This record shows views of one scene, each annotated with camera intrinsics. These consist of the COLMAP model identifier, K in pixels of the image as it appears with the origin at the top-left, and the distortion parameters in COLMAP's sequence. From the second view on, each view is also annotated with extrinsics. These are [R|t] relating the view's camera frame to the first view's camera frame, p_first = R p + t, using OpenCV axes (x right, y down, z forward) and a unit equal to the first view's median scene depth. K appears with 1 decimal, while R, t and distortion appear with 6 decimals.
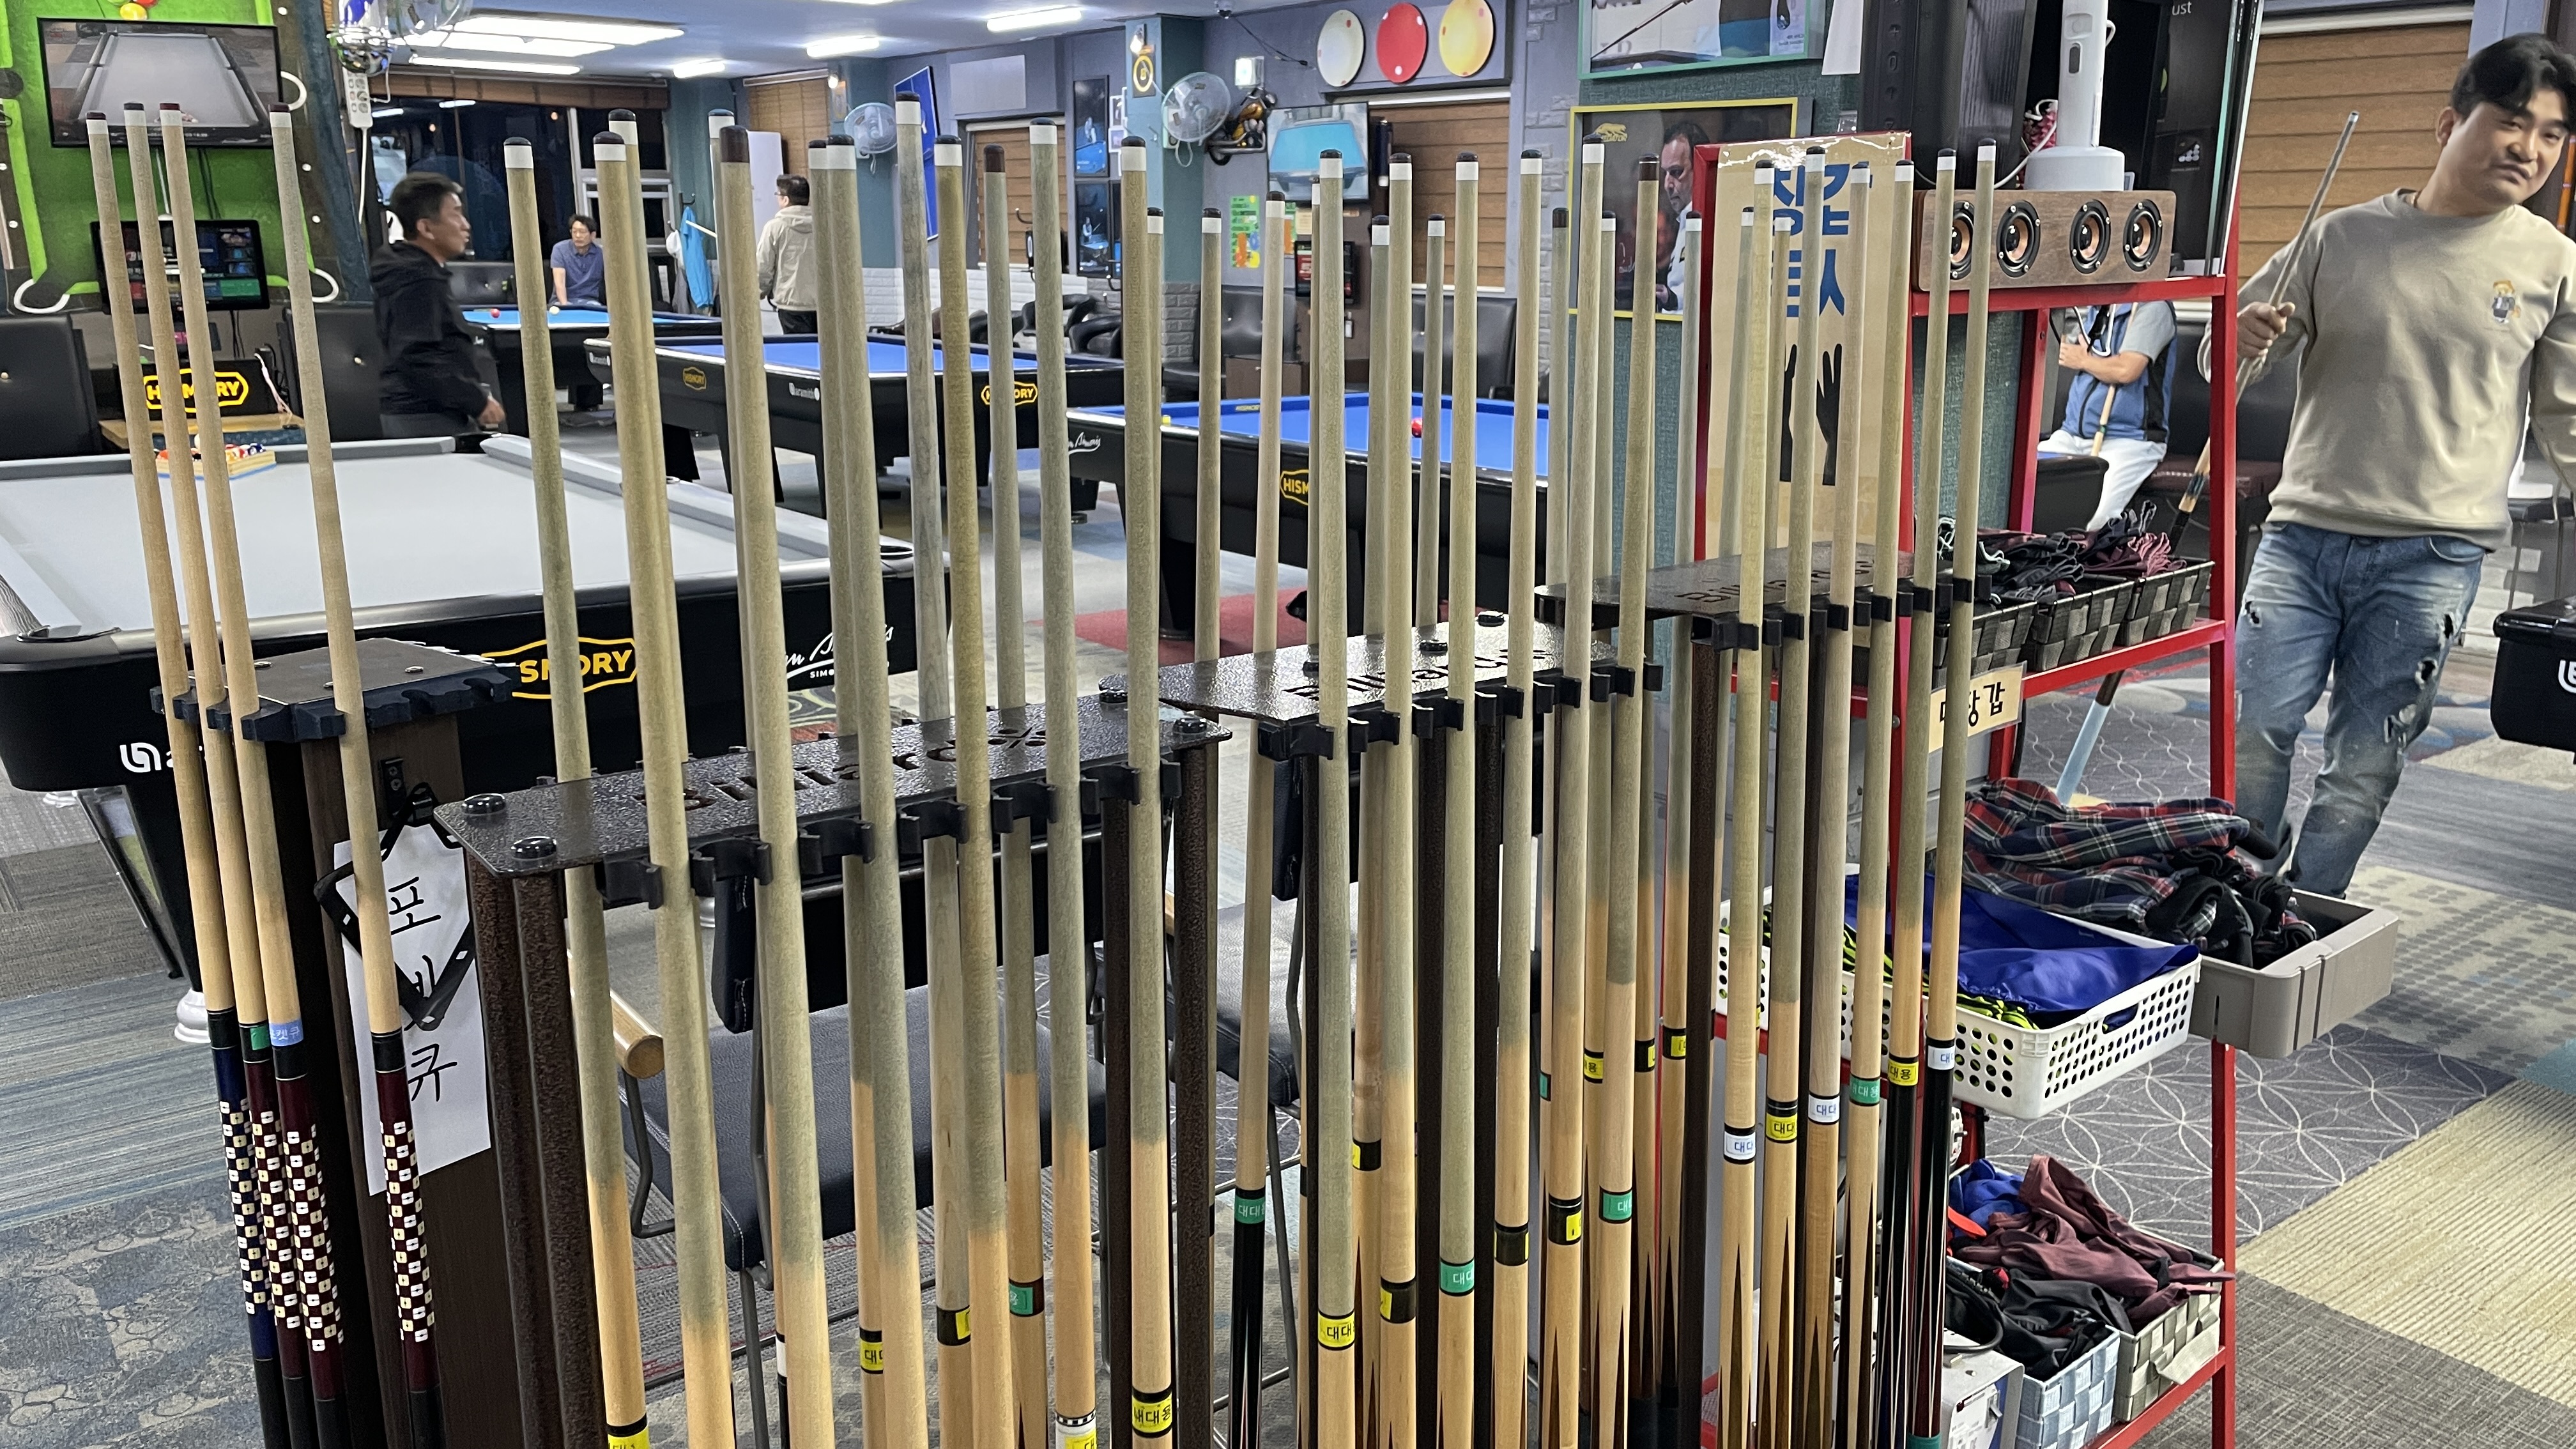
lens RADIAL K [[1899.1, 0, 1288.0], [0, 1899.1, 724.5], [0, 0, 1]] dist [0.078398, -0.096013]
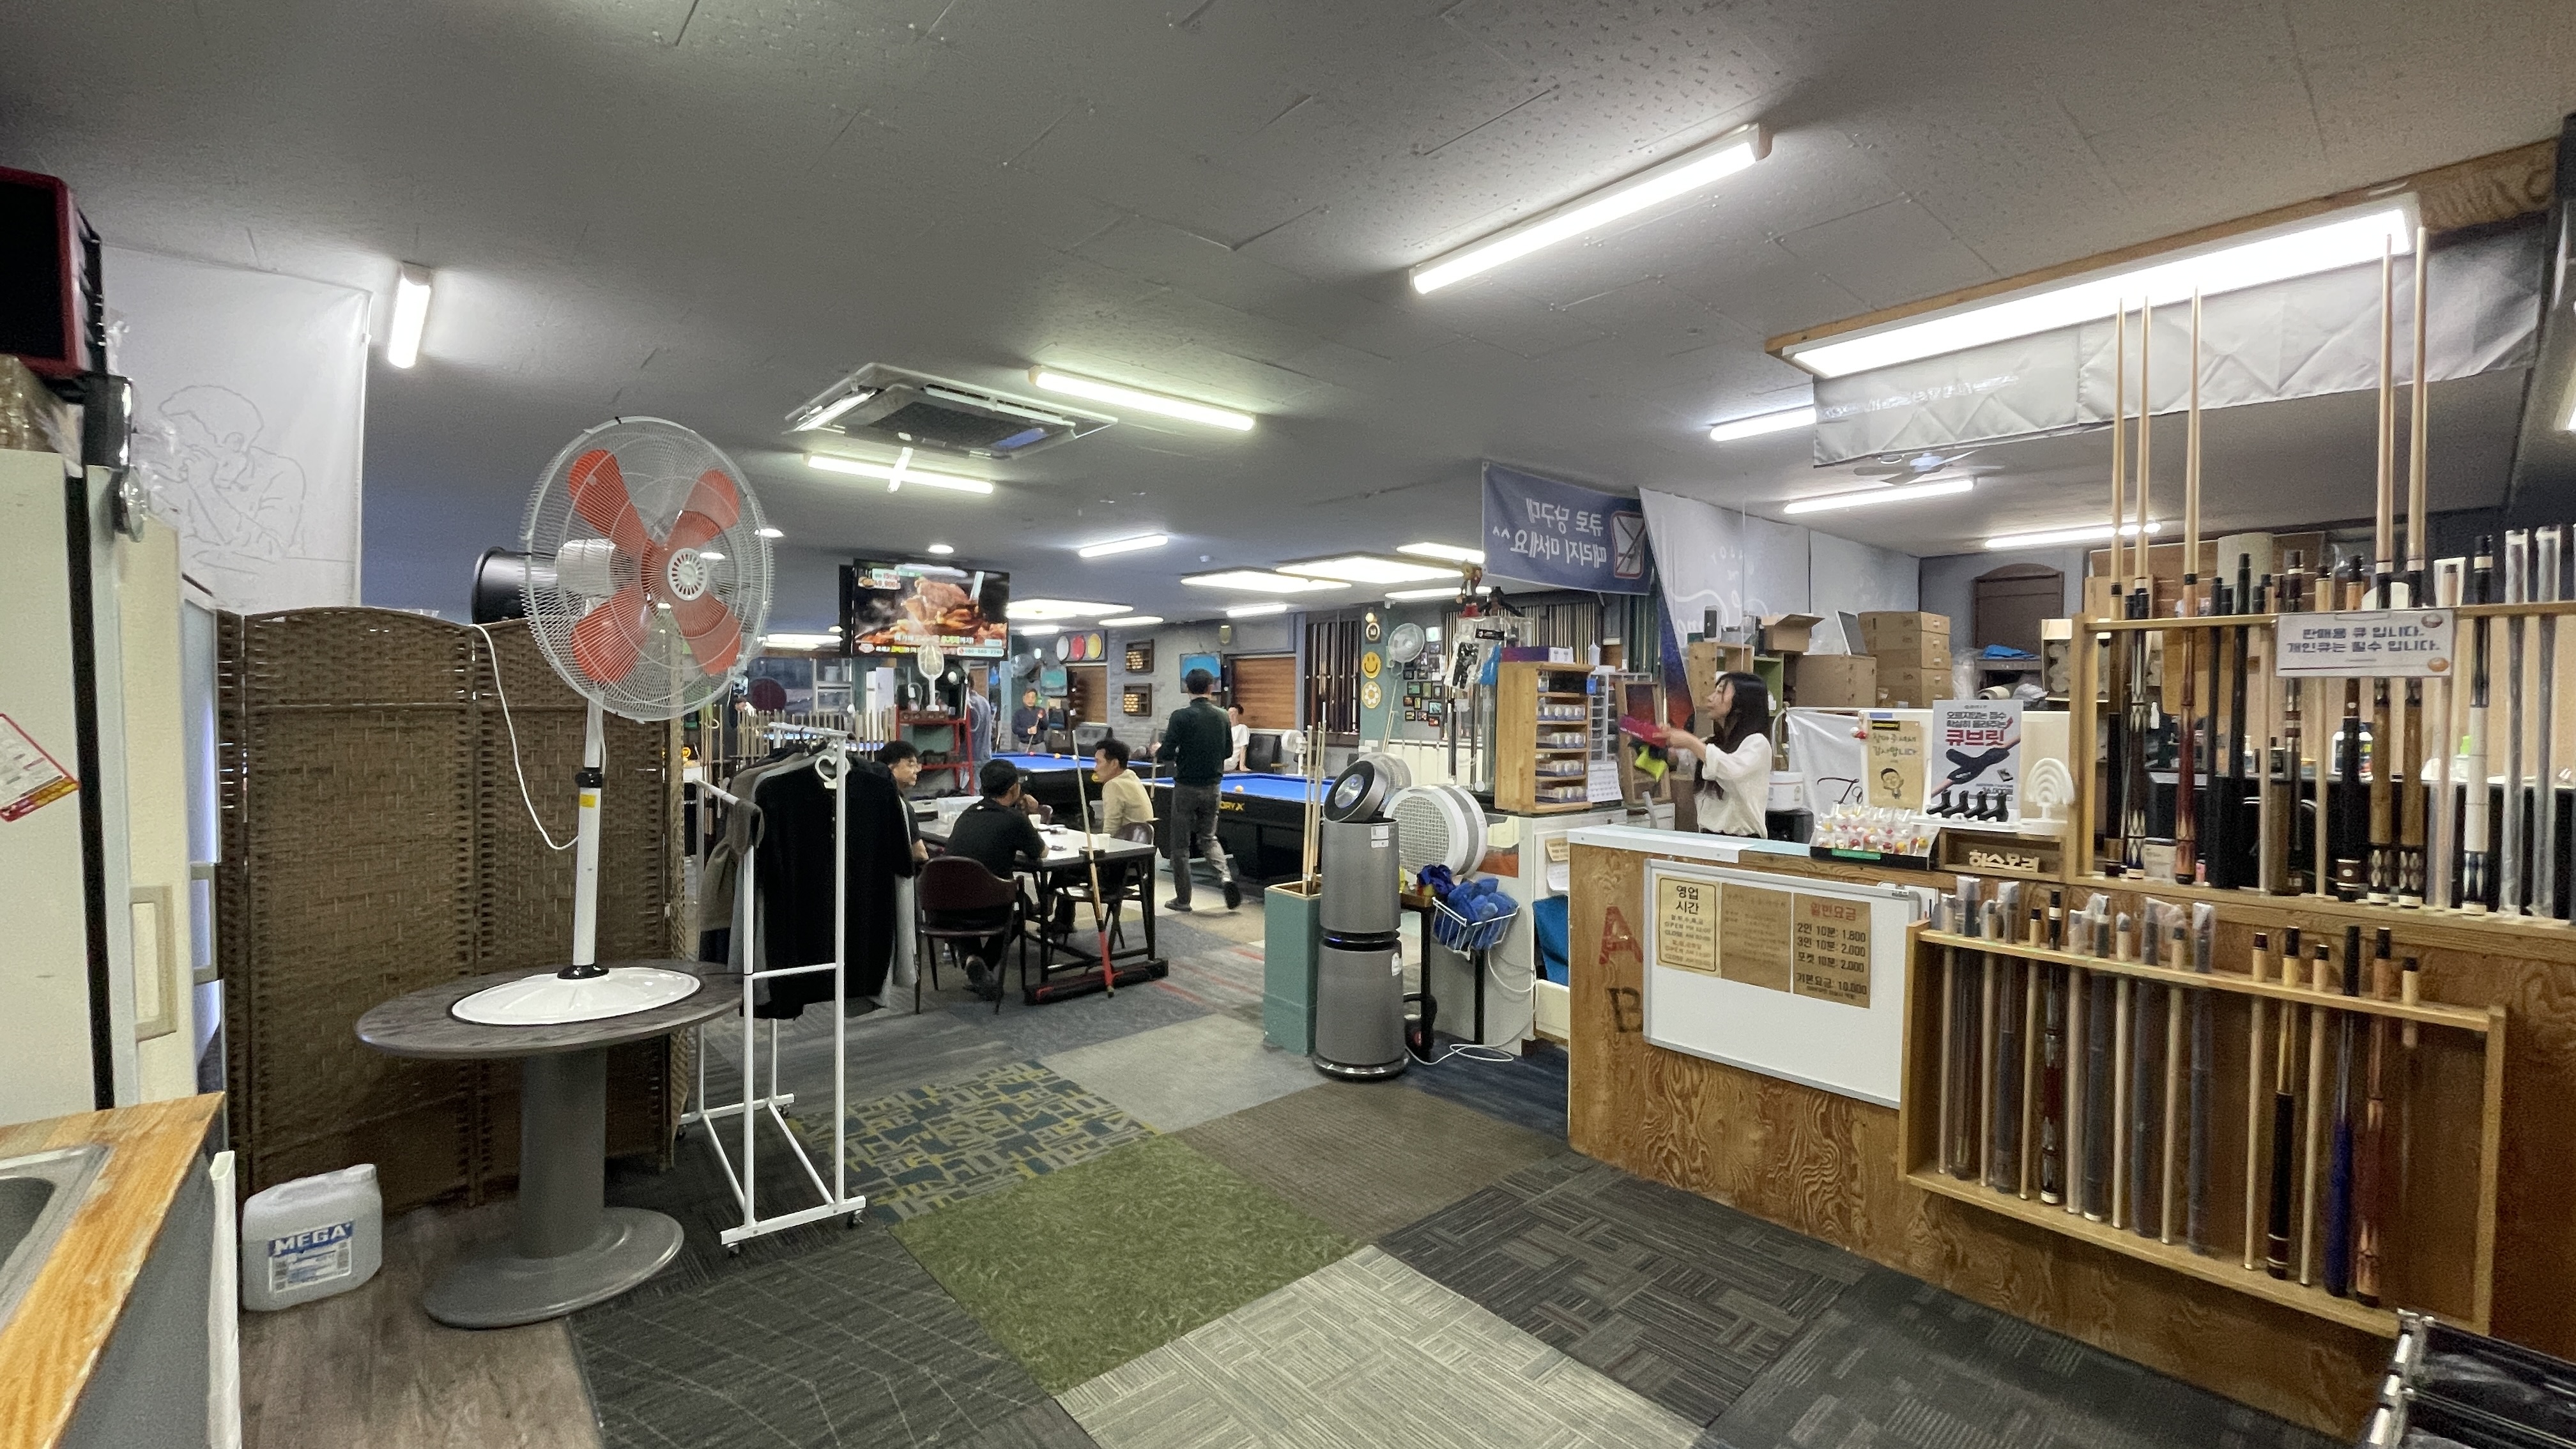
lens RADIAL K [[1028.3, 0, 1288.0], [0, 1028.3, 724.5], [0, 0, 1]] dist [0.001425, 0.000071]
pose [[0.998303, 0.000360, 0.058228, 0.324330], [0.012926, 0.973660, -0.227637, 0.161879], [-0.056776, 0.228004, 0.972004, -0.661650]]
